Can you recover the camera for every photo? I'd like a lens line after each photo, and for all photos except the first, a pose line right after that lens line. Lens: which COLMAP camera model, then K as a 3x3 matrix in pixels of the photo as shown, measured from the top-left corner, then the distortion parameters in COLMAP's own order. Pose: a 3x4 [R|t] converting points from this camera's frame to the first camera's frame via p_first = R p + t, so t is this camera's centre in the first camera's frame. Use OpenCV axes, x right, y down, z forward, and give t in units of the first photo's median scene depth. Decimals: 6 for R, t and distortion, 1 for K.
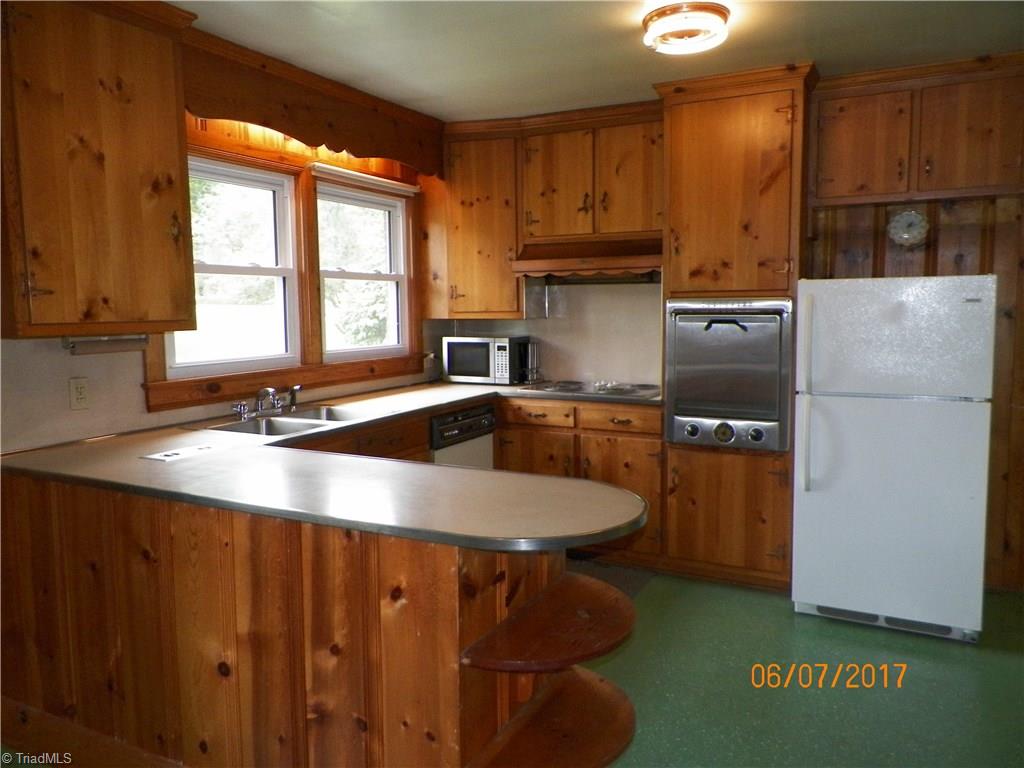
lens RADIAL K [[770.1, 0, 513.4], [0, 770.1, 381.7], [0, 0, 1]] dist [0.009896, -0.008659]
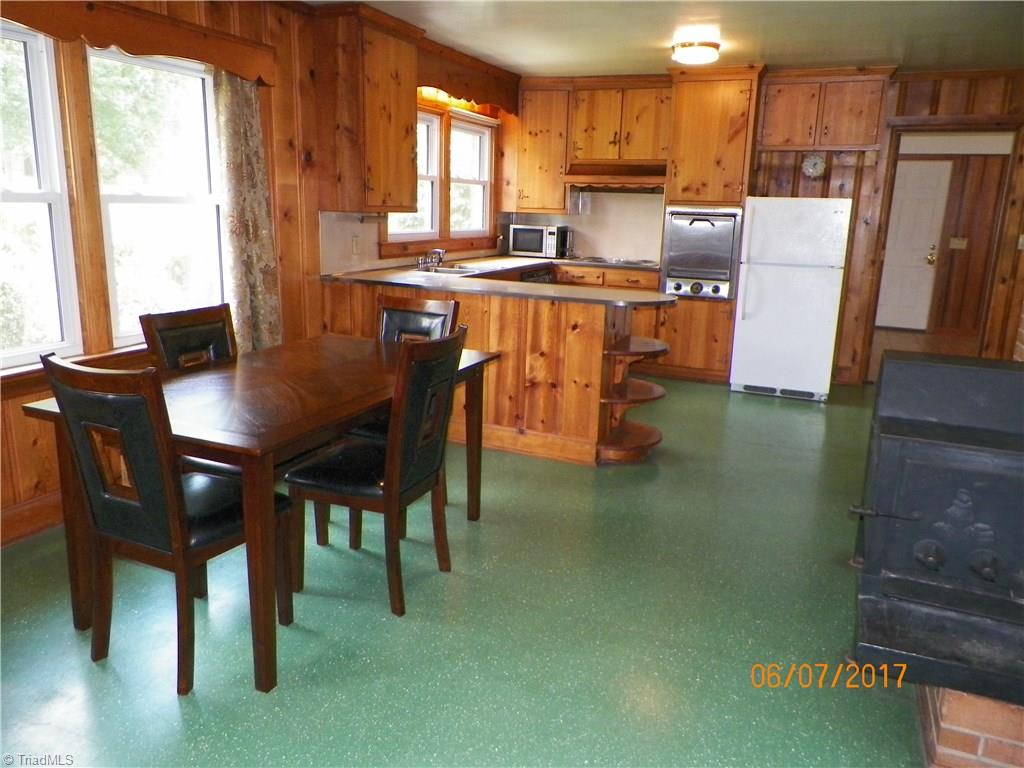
lens RADIAL K [[770.1, 0, 511.9], [0, 770.1, 384.6], [0, 0, 1]] dist [0.009896, -0.008659]
pose [[0.996868, 0.022031, 0.075948, -0.241074], [-0.031751, 0.991104, 0.129249, 0.068766], [-0.072425, -0.131255, 0.988699, -0.631751]]
